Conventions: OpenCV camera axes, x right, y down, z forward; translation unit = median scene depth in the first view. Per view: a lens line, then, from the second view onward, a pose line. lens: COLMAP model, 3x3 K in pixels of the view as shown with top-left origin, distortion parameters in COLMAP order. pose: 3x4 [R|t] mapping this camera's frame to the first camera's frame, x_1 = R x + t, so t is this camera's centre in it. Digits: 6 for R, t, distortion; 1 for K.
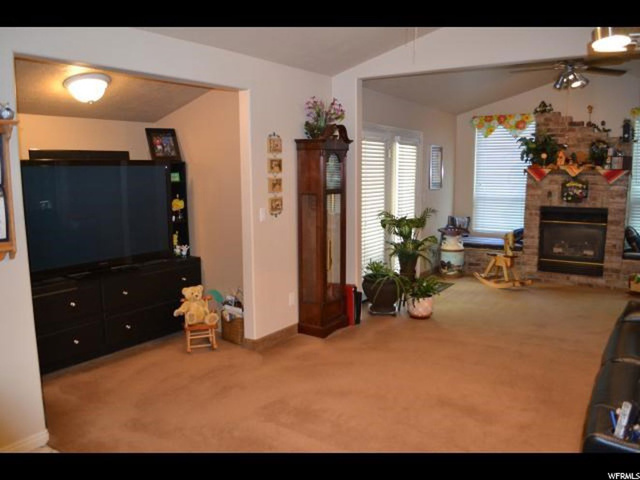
lens RADIAL K [[509.6, 0, 316.1], [0, 509.6, 235.2], [0, 0, 1]] dist [-0.072889, 0.005019]
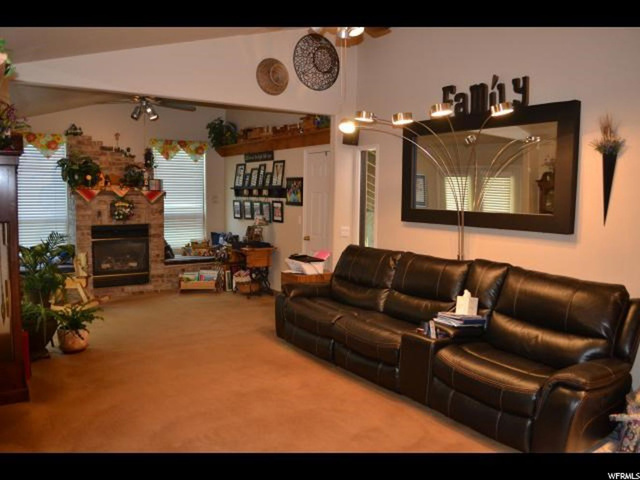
lens RADIAL K [[509.6, 0, 314.3], [0, 509.6, 239.2], [0, 0, 1]] dist [-0.072889, 0.005019]
pose [[0.357420, -0.072803, 0.931102, -0.361520], [0.109597, 0.993338, 0.035598, -0.017199], [-0.927491, 0.089322, 0.363018, 0.204836]]
